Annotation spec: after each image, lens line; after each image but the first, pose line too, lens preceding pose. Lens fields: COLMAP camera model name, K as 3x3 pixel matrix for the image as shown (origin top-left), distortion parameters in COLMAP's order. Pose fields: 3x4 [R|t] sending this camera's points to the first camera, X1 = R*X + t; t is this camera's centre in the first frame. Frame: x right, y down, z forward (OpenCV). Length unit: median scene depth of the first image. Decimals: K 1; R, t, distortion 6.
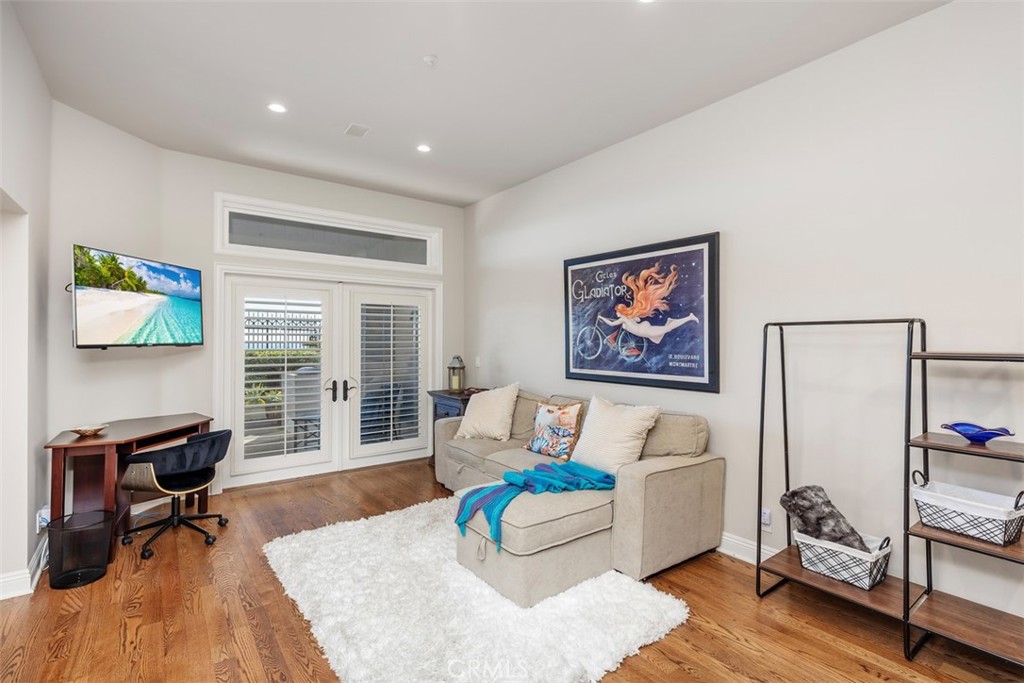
lens RADIAL K [[479.8, 0, 515.2], [0, 479.8, 338.6], [0, 0, 1]] dist [0.001226, 0.000345]
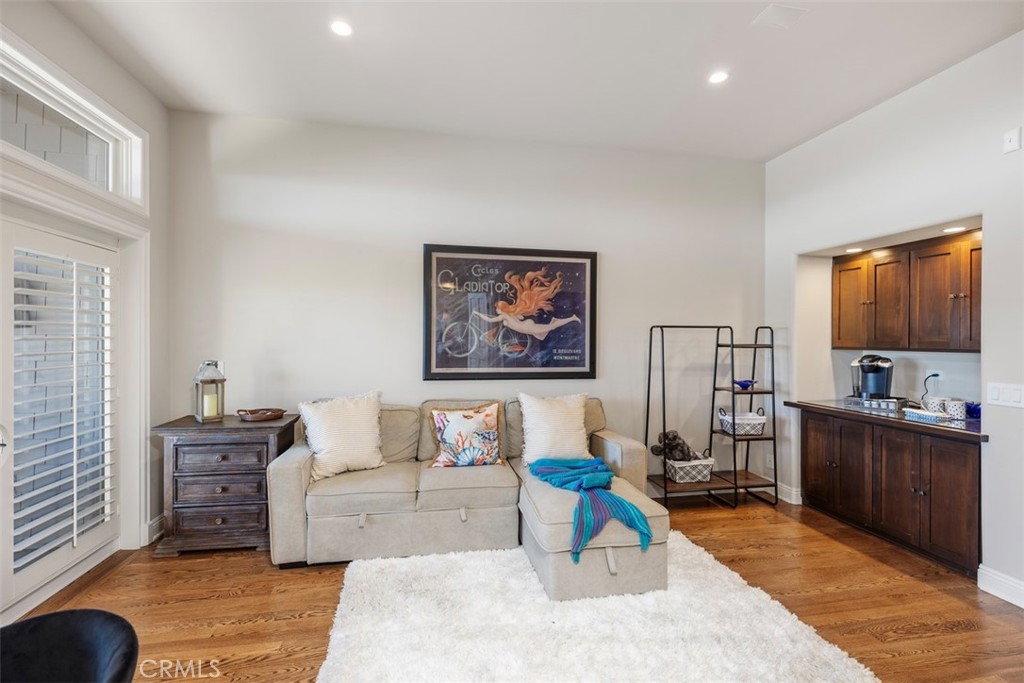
lens RADIAL K [[479.8, 0, 515.7], [0, 479.8, 341.0], [0, 0, 1]] dist [0.001226, 0.000345]
pose [[0.429634, -0.003905, 0.902995, -0.721148], [-0.007912, 0.999936, 0.008088, 0.004212], [-0.902968, -0.010620, 0.429576, 0.565919]]
